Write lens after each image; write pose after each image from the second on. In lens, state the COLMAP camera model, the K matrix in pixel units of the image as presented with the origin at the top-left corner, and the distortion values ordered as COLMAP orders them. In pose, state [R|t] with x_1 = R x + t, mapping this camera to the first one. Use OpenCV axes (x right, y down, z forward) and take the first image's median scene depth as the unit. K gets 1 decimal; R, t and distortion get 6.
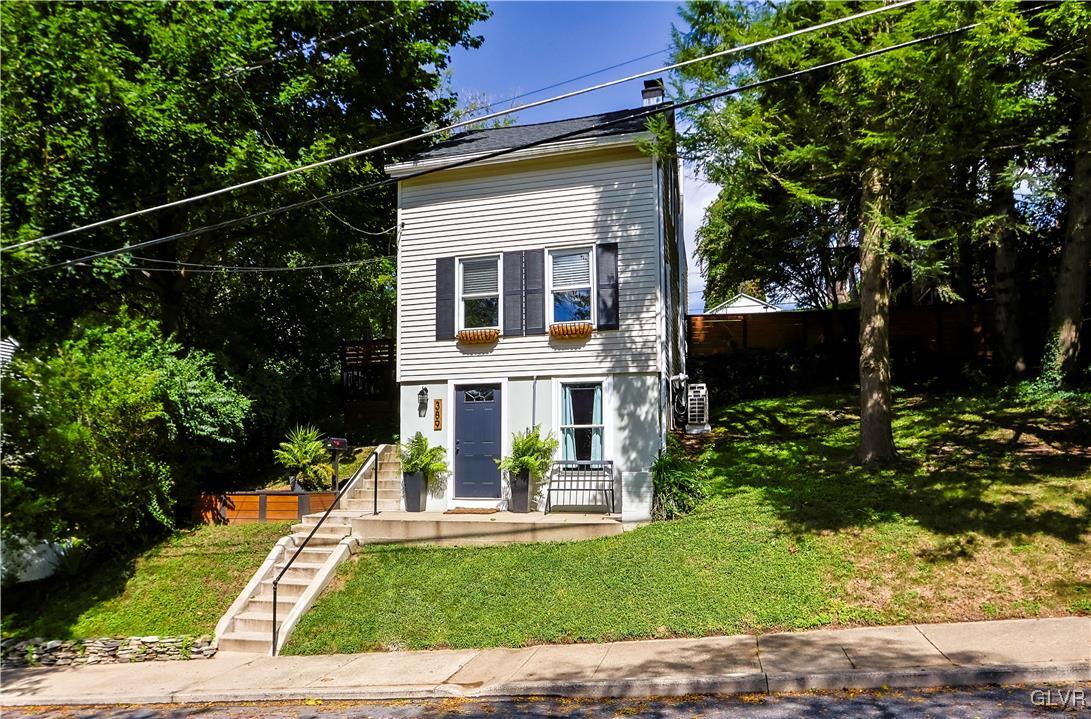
lens RADIAL K [[650.8, 0, 544.1], [0, 650.8, 364.2], [0, 0, 1]] dist [-0.016474, 0.002918]
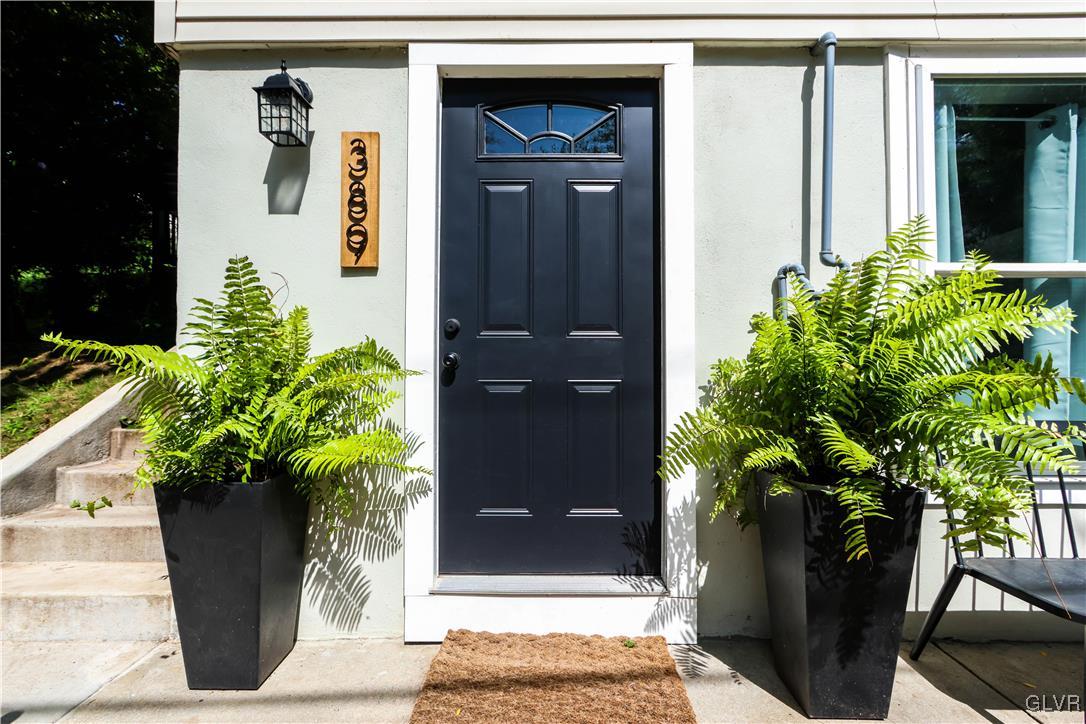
lens RADIAL K [[497.0, 0, 543.0], [0, 497.0, 362.0], [0, 0, 1]] dist [-0.001454, 0.000169]
pose [[0.974560, 0.023387, 0.222903, -0.147368], [-0.043968, 0.995165, 0.087821, 0.120317], [-0.219771, -0.095387, 0.970877, 0.866387]]
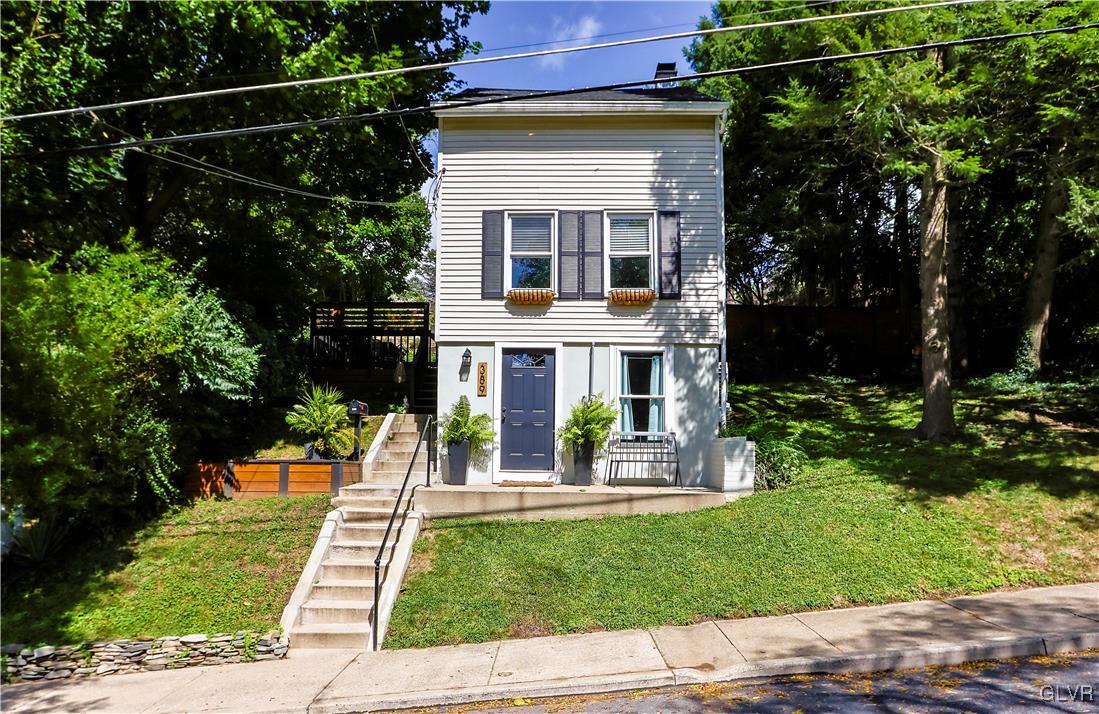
lens RADIAL K [[626.5, 0, 549.5], [0, 626.5, 357.0], [0, 0, 1]] dist [-0.010401, -0.001162]
pose [[0.974017, 0.050850, 0.220694, -0.283274], [-0.049788, 0.998706, -0.010373, 0.053565], [-0.220936, -0.000885, 0.975288, 0.125890]]
